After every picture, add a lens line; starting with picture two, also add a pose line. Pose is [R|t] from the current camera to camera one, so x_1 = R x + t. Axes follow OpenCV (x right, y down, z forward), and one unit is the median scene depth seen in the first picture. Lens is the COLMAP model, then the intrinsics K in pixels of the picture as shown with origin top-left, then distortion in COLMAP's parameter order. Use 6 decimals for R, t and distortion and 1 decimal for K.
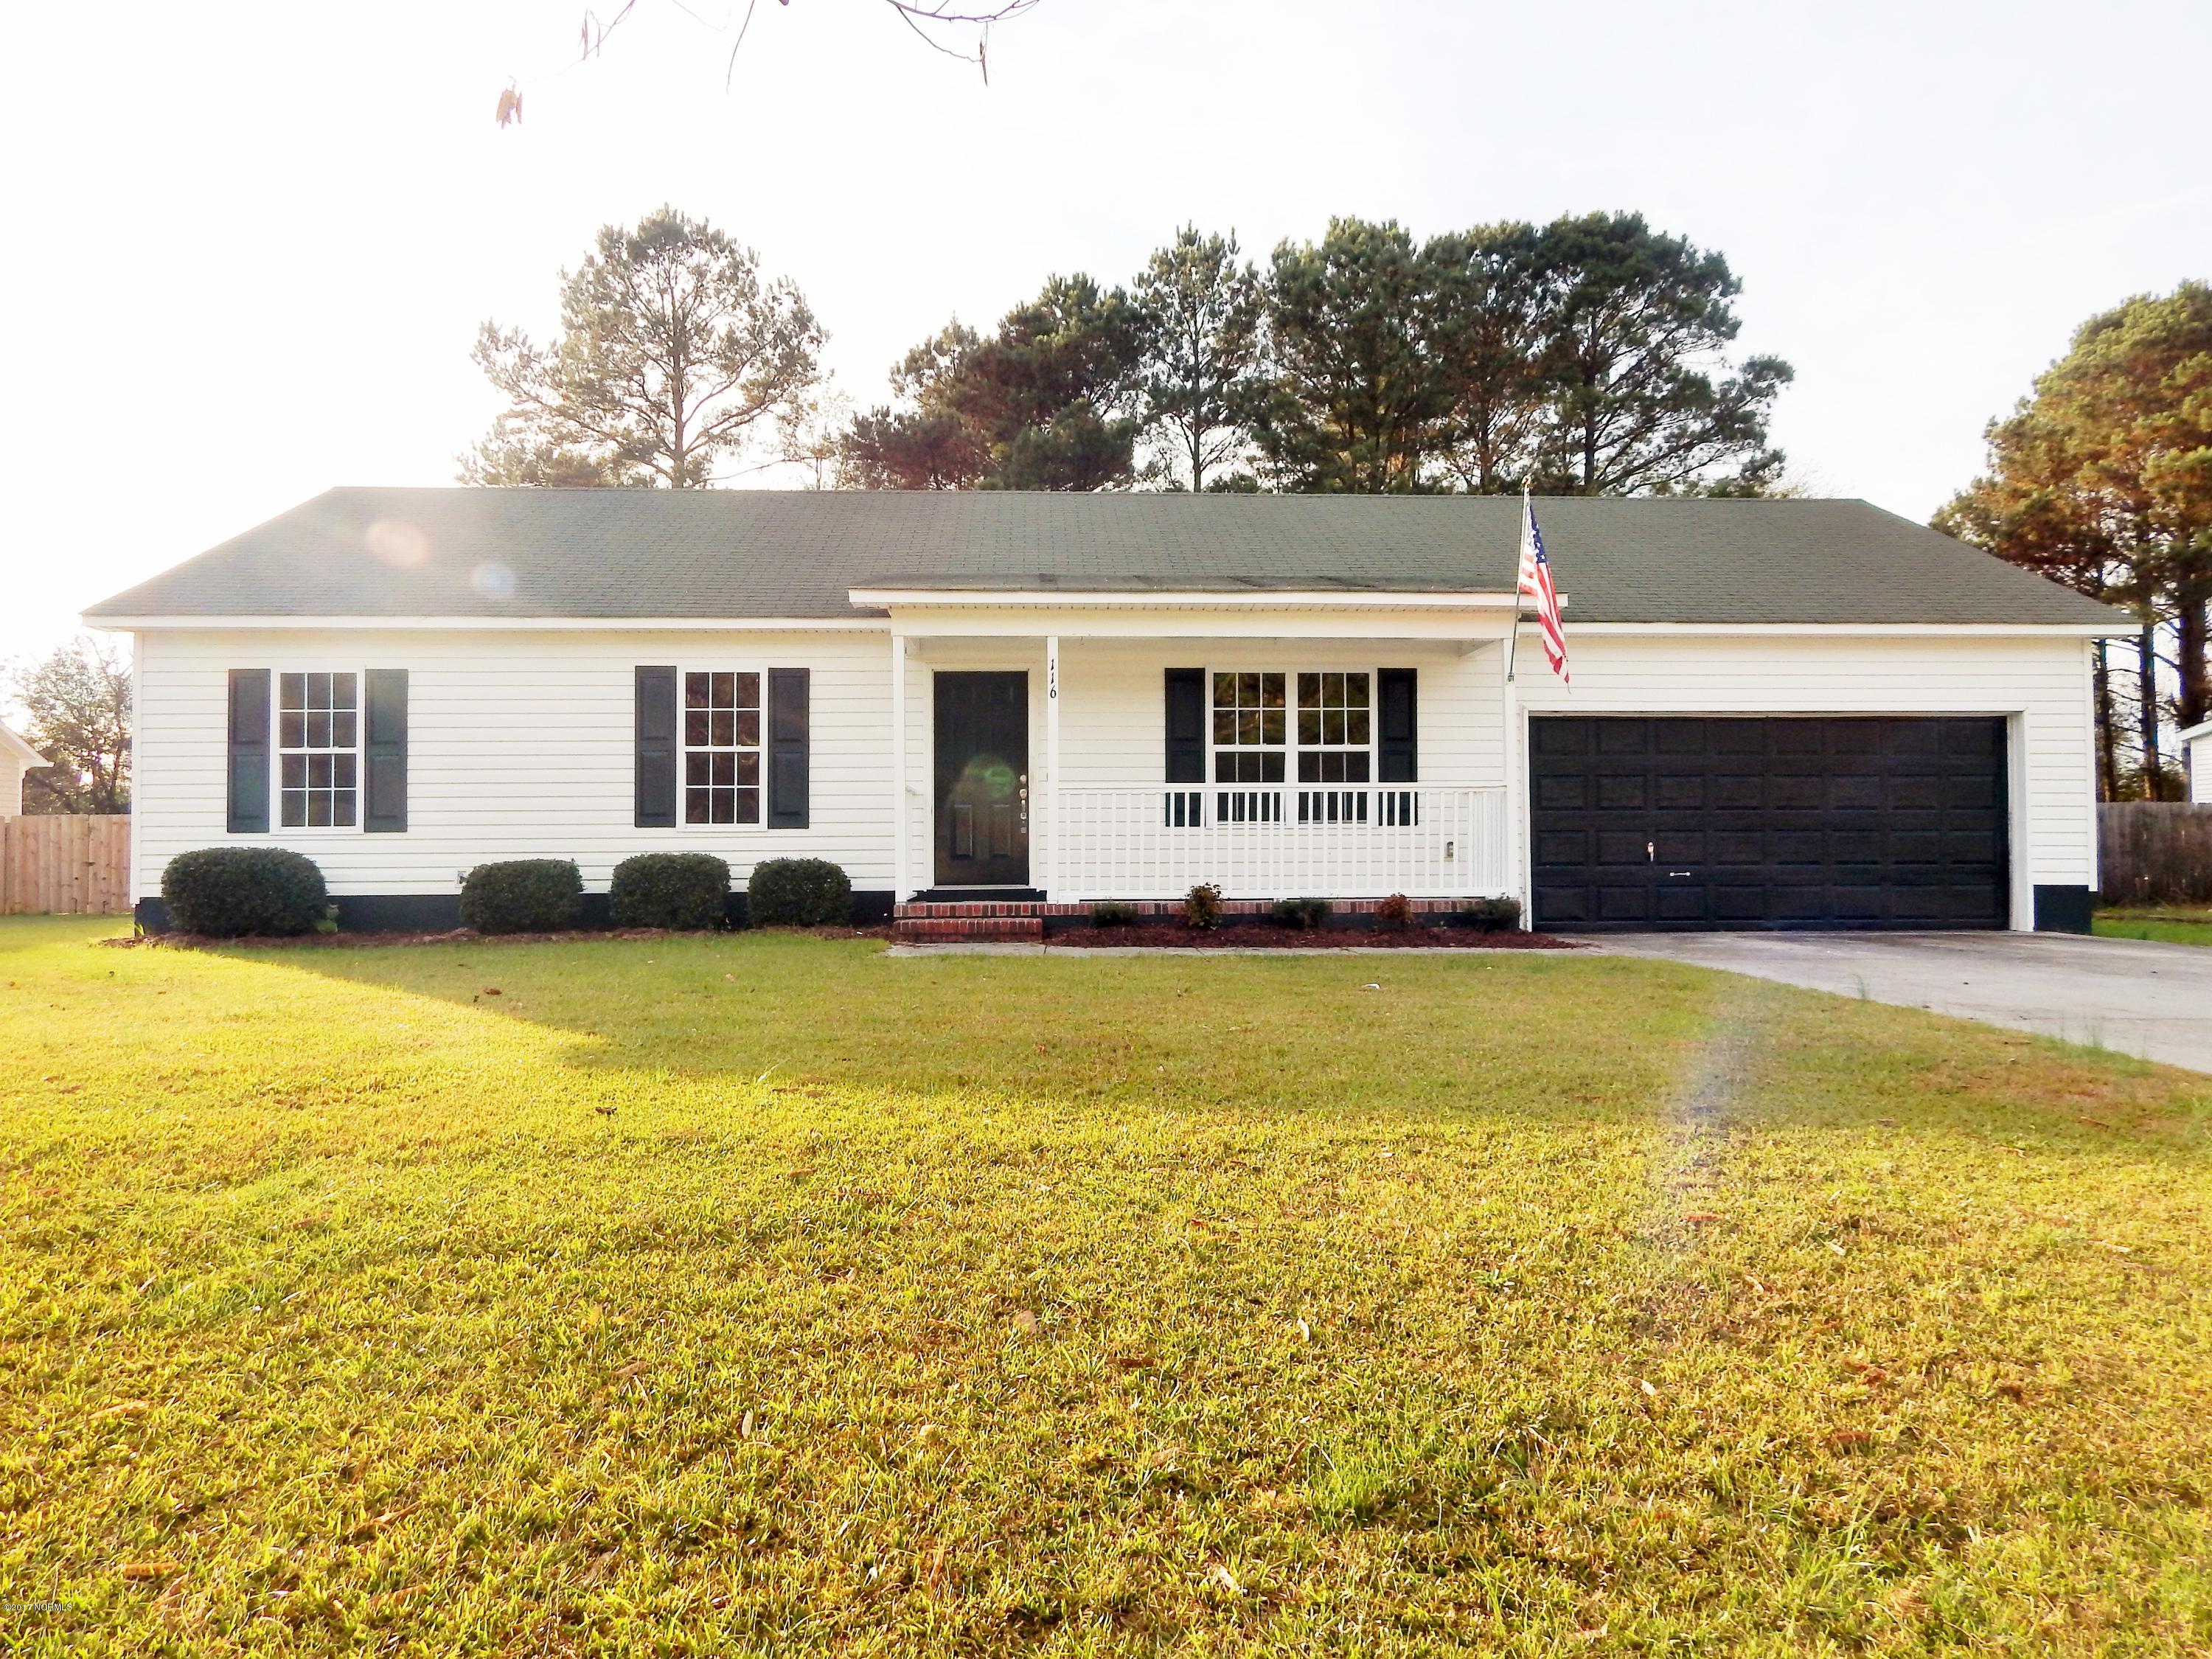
lens RADIAL K [[1458.7, 0, 1112.8], [0, 1458.7, 822.3], [0, 0, 1]] dist [-0.004018, -0.004066]
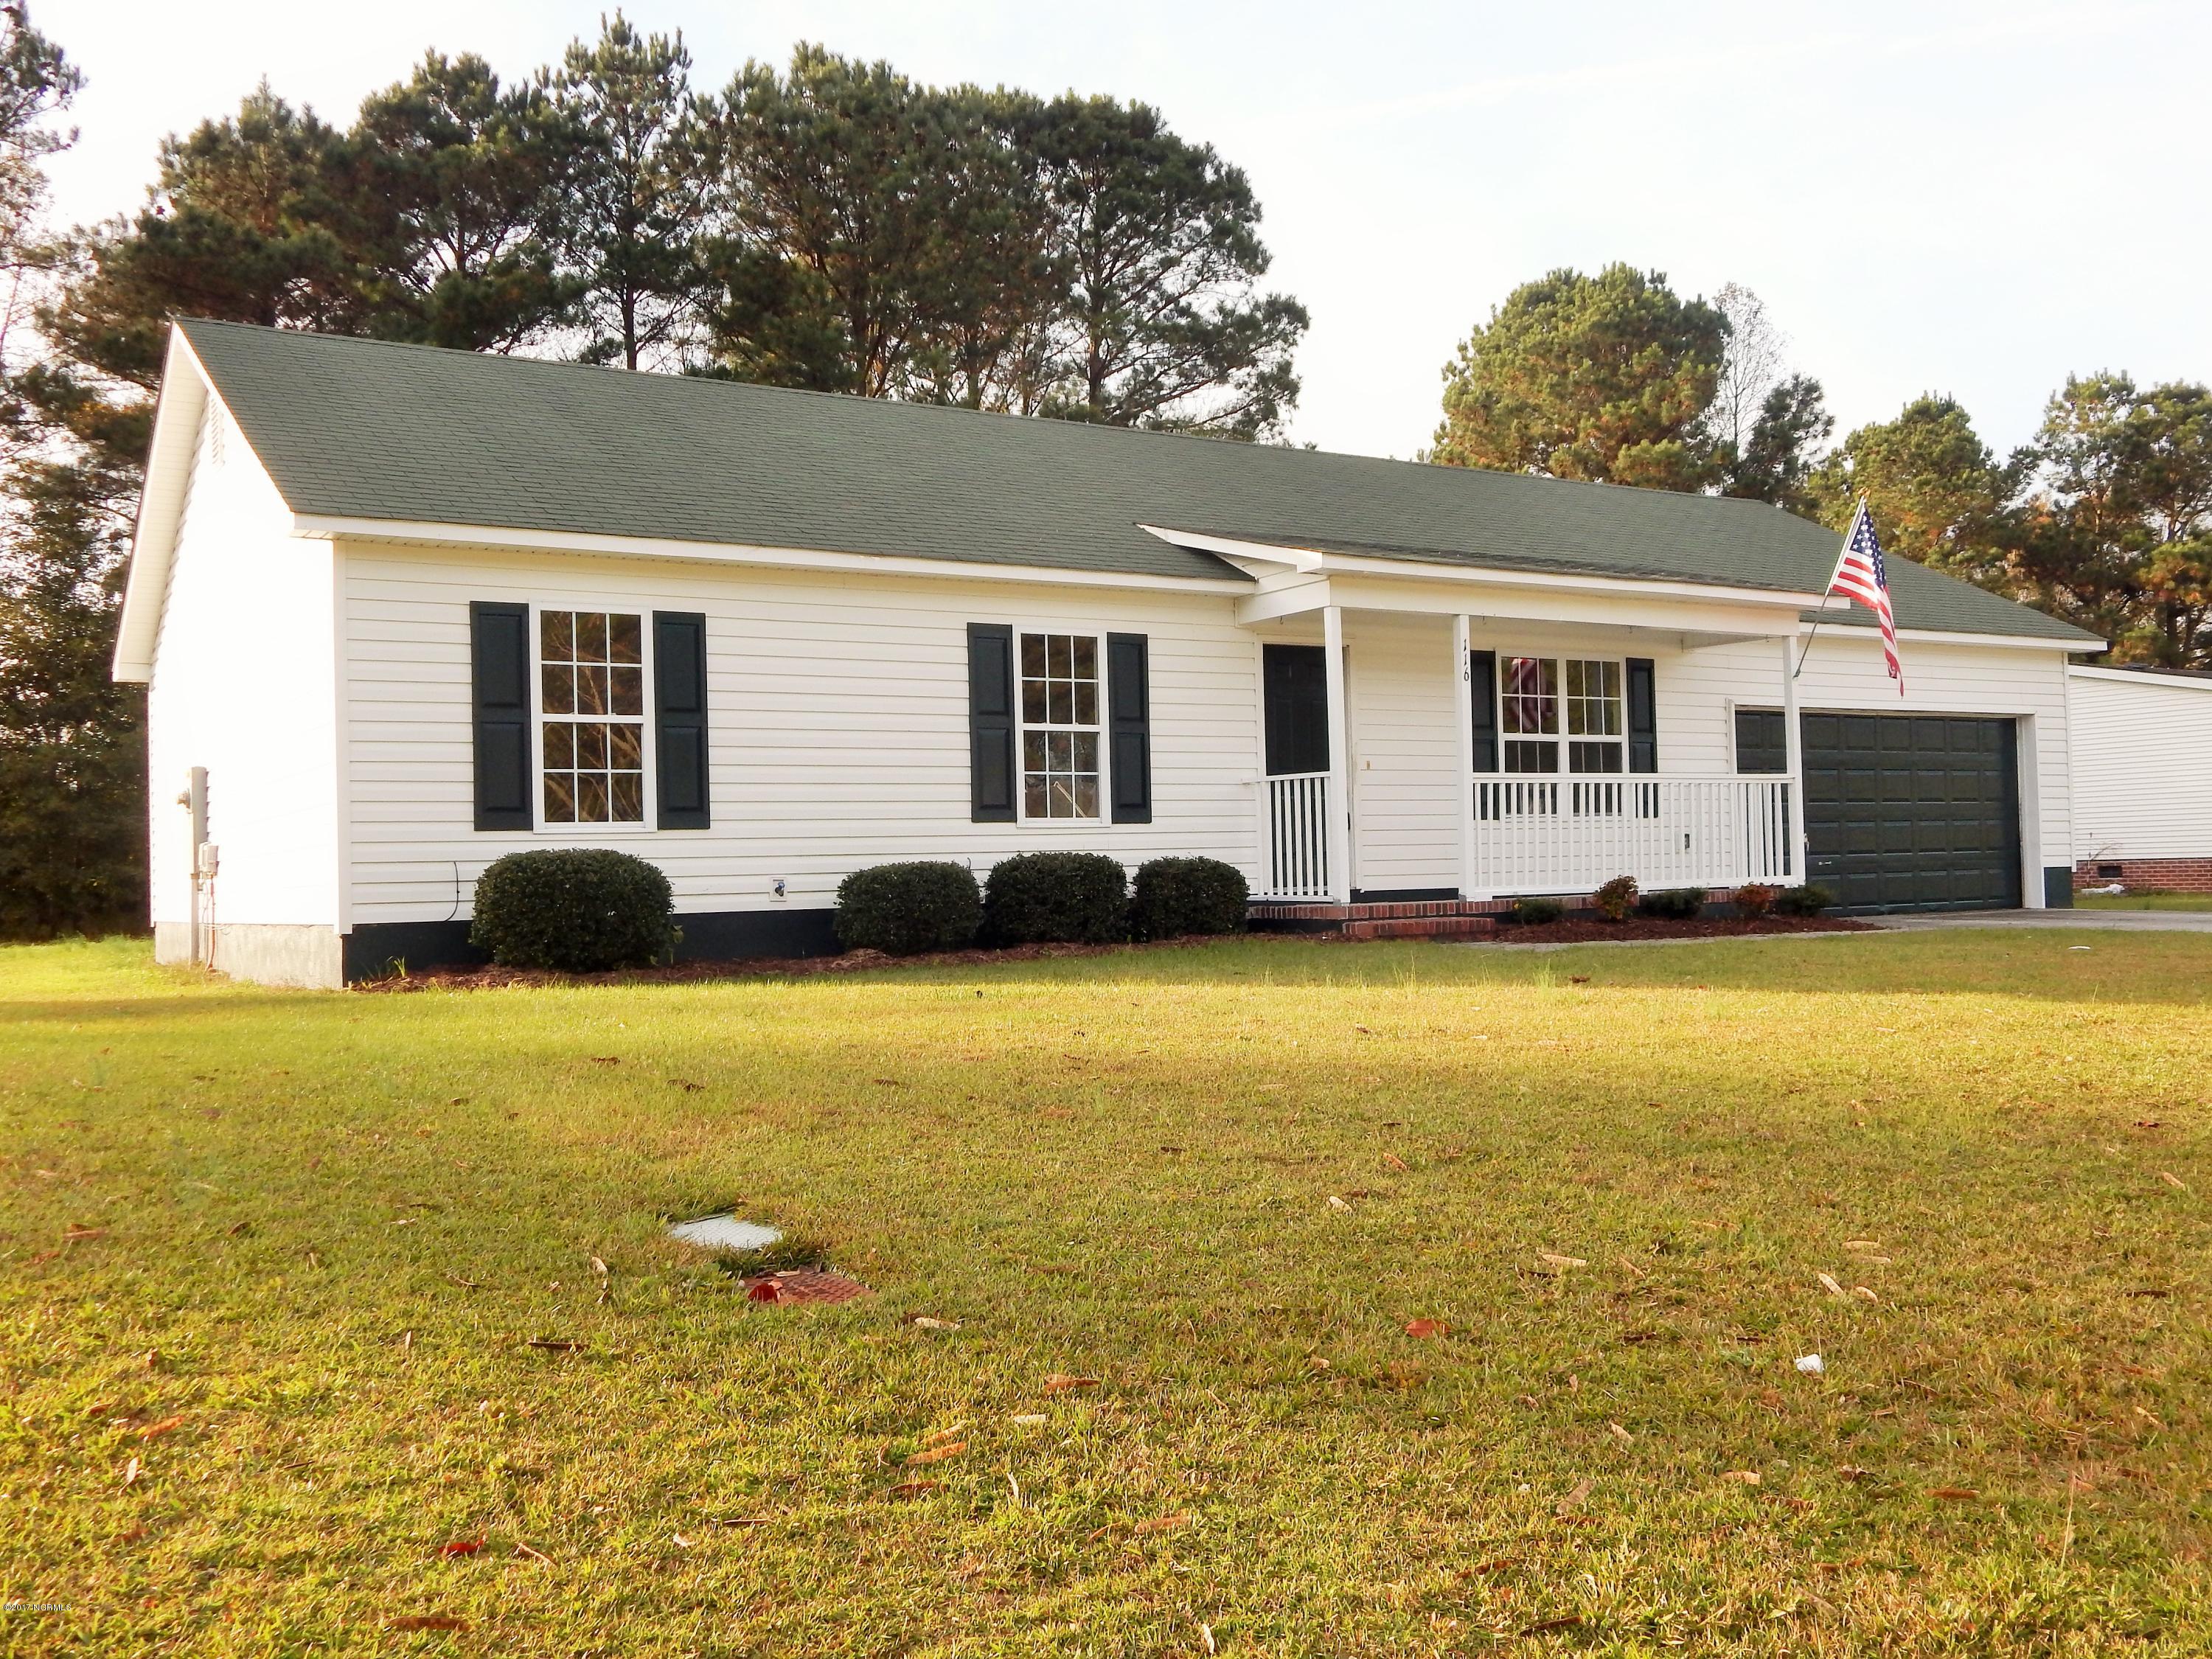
lens RADIAL K [[1953.4, 0, 1106.0], [0, 1953.4, 829.5], [0, 0, 1]] dist [0.001632, -0.005179]
pose [[0.878556, -0.005592, 0.477606, -0.756977], [0.003443, 0.999980, 0.005376, 0.002117], [-0.477626, -0.003078, 0.878558, 0.009762]]
